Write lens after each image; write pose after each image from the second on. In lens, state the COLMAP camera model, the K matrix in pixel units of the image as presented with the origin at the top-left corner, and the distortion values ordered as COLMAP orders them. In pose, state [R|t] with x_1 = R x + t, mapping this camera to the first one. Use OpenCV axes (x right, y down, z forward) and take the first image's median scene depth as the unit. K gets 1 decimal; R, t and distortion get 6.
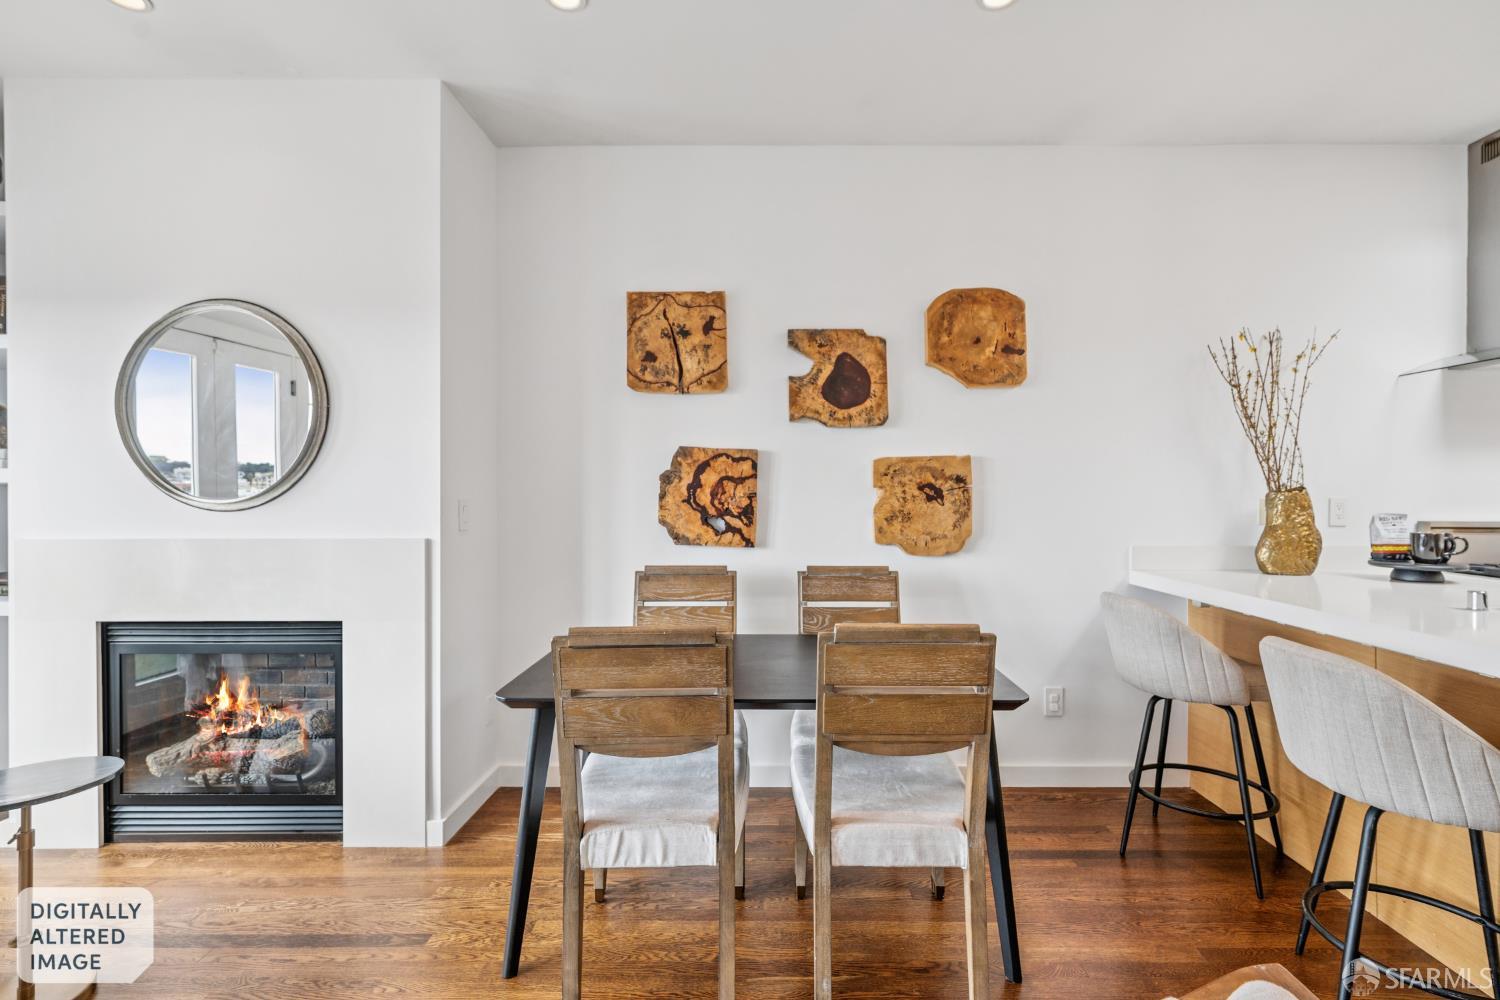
lens RADIAL K [[703.7, 0, 754.4], [0, 703.7, 485.6], [0, 0, 1]] dist [0.007018, -0.003321]
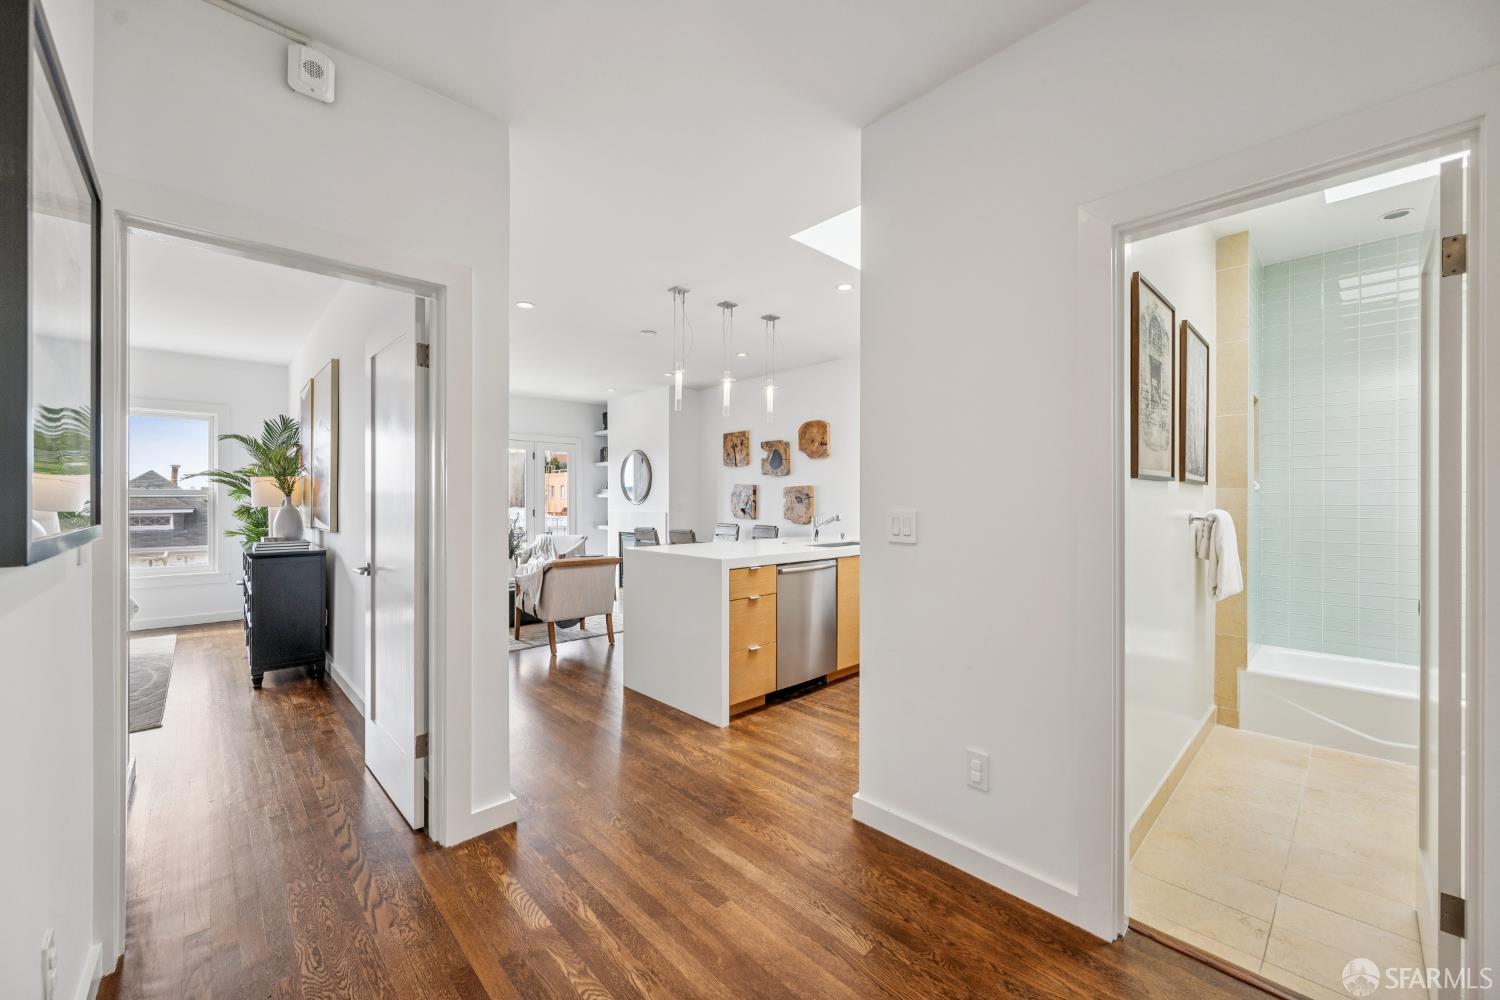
lens RADIAL K [[588.8, 0, 749.5], [0, 588.8, 504.1], [0, 0, 1]] dist [-0.005709, 0.001525]
pose [[0.686483, 0.003224, -0.727139, 1.732155], [0.003417, 0.999965, 0.007660, 0.008050], [0.727138, -0.007744, 0.686448, -0.654597]]
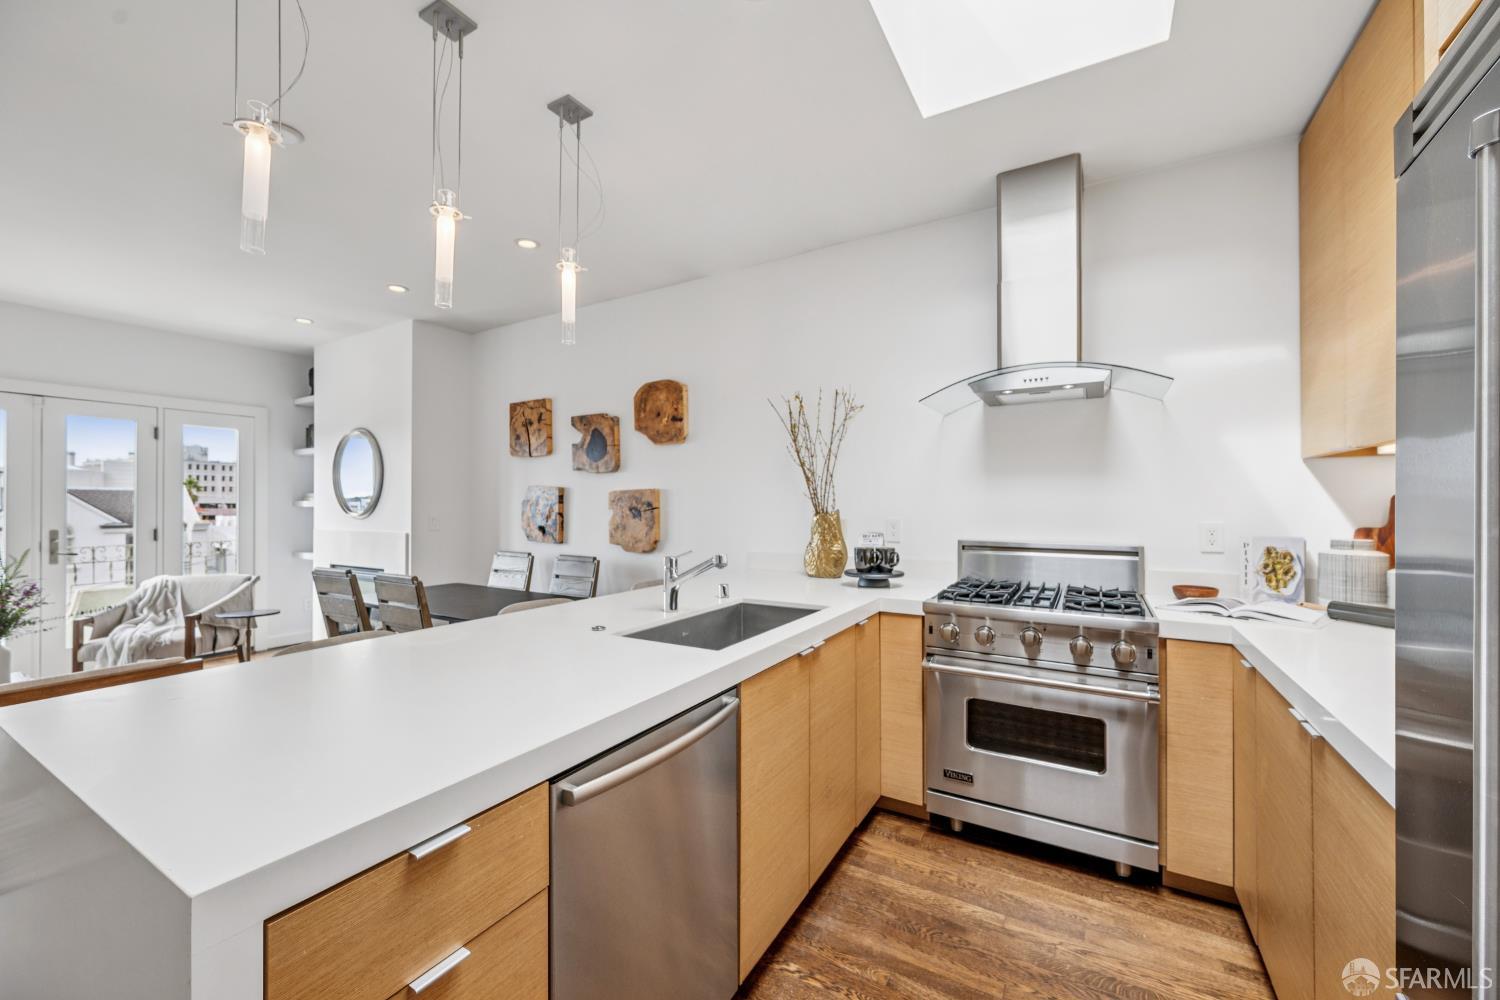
lens RADIAL K [[588.8, 0, 751.9], [0, 588.8, 503.4], [0, 0, 1]] dist [-0.005709, 0.001525]
pose [[0.862969, -0.003294, -0.505245, 1.147051], [0.005022, 0.999985, 0.002057, -0.012275], [0.505231, -0.004313, 0.862973, -0.011914]]
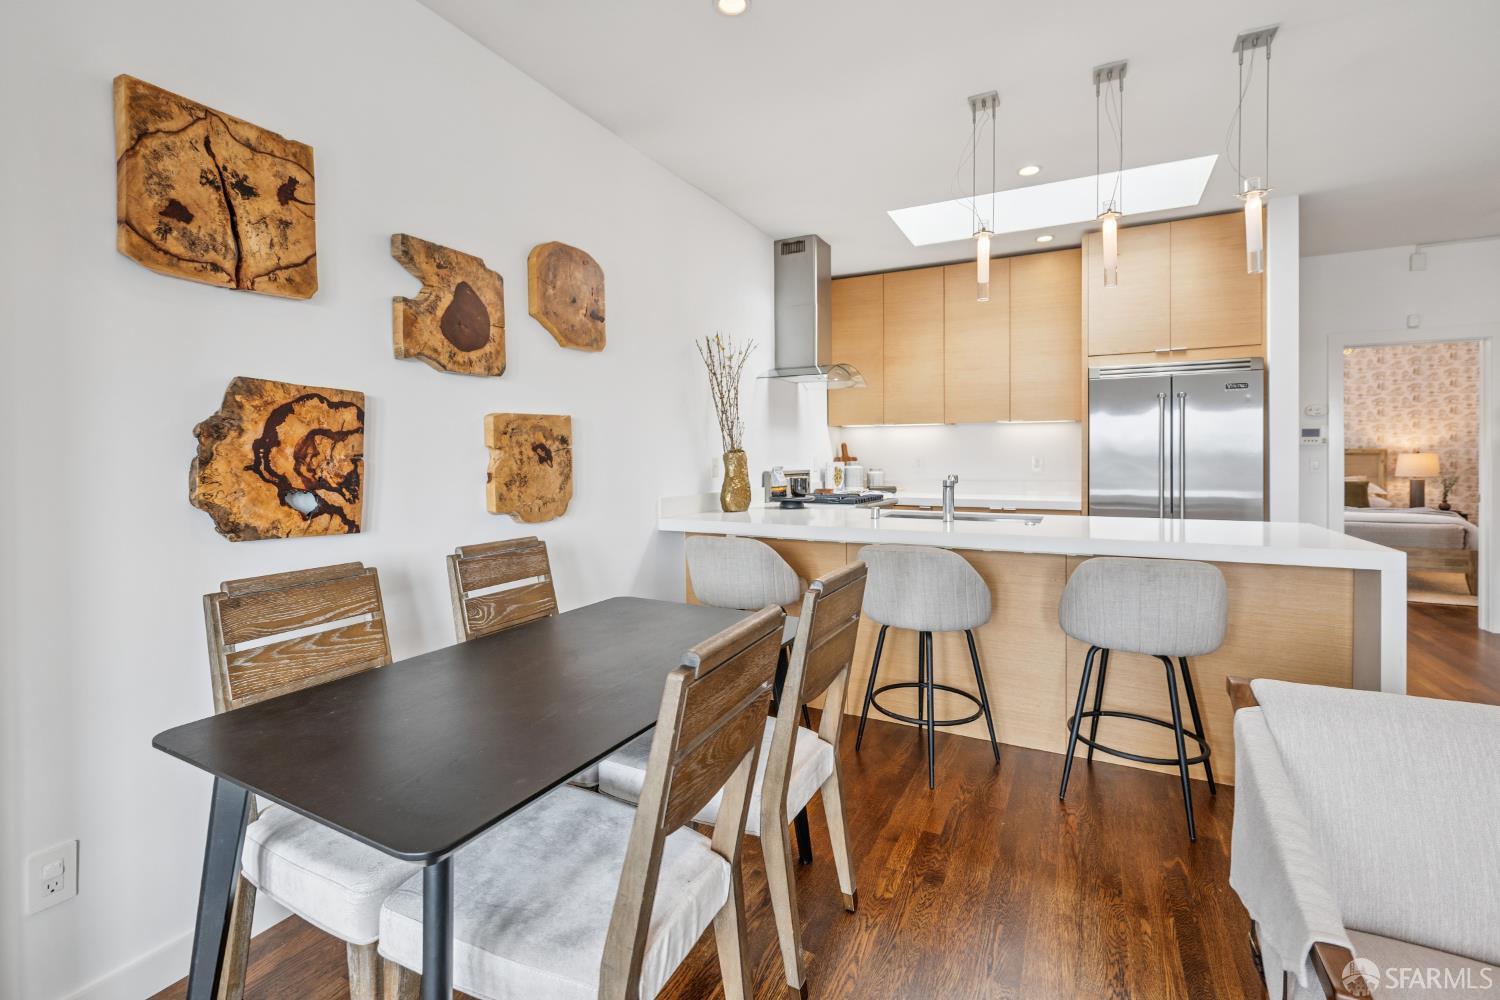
lens RADIAL K [[663.6, 0, 729.2], [0, 663.6, 461.4], [0, 0, 1]] dist [-0.004037, -0.001470]
pose [[0.474021, -0.011087, 0.880443, -0.404773], [0.003100, 0.999936, 0.010923, 0.011201], [-0.880508, -0.002448, 0.474025, 0.365831]]
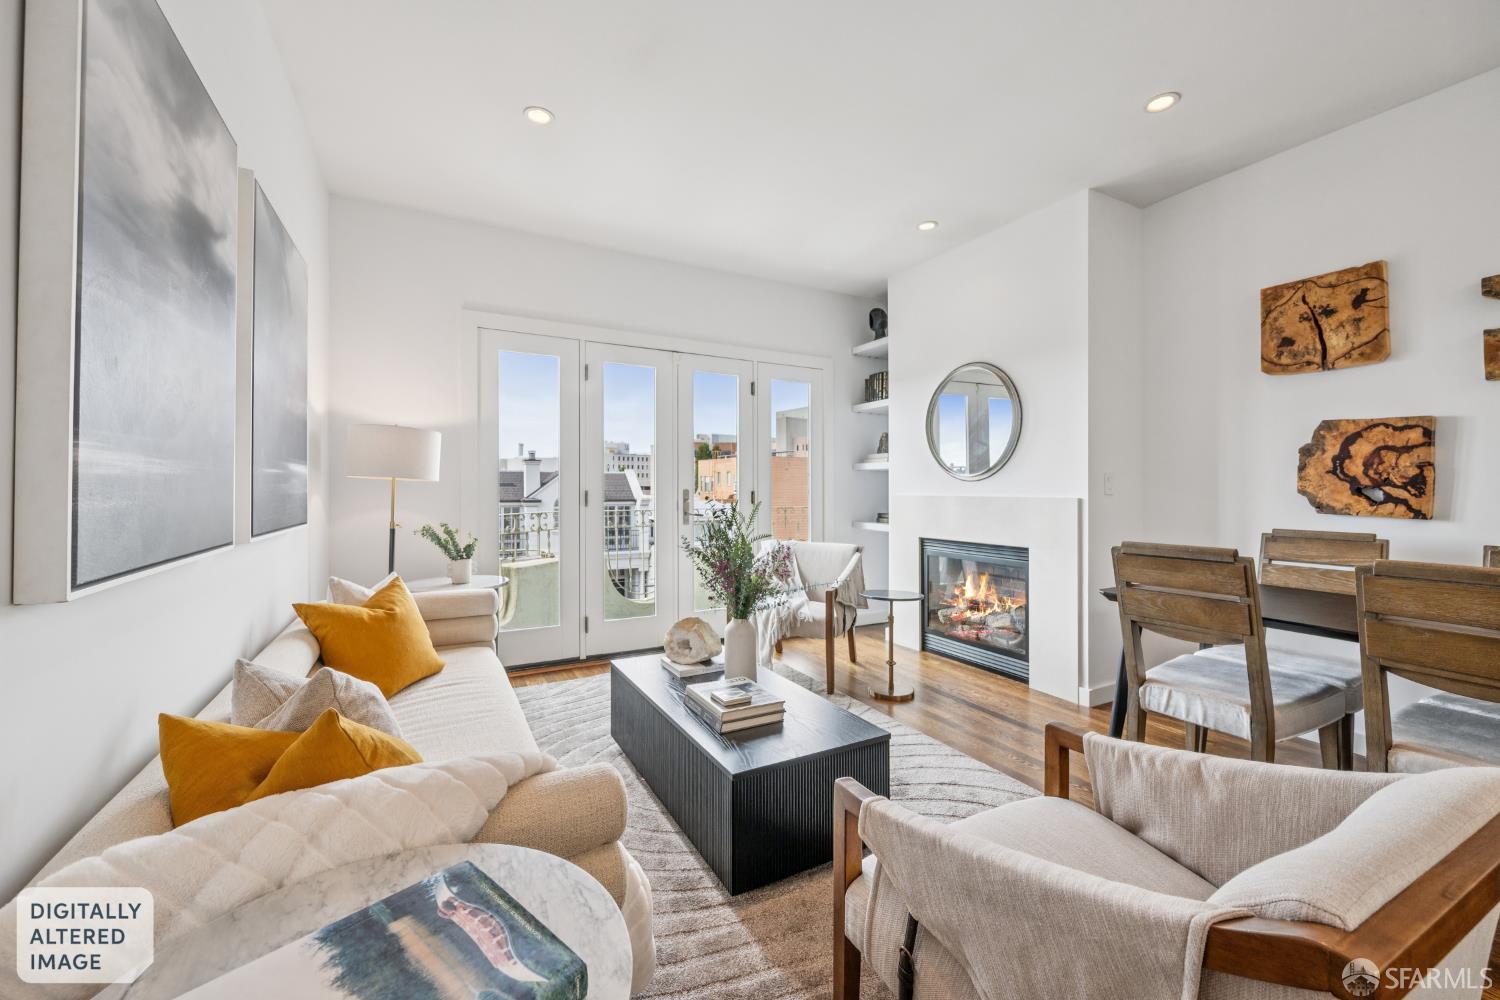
lens RADIAL K [[588.8, 0, 756.5], [0, 588.8, 486.1], [0, 0, 1]] dist [-0.005709, 0.001525]
pose [[0.484095, -0.002435, -0.875012, 0.252824], [-0.000517, 0.999995, -0.003069, 0.046010], [0.875015, 0.001938, 0.484091, -0.171656]]
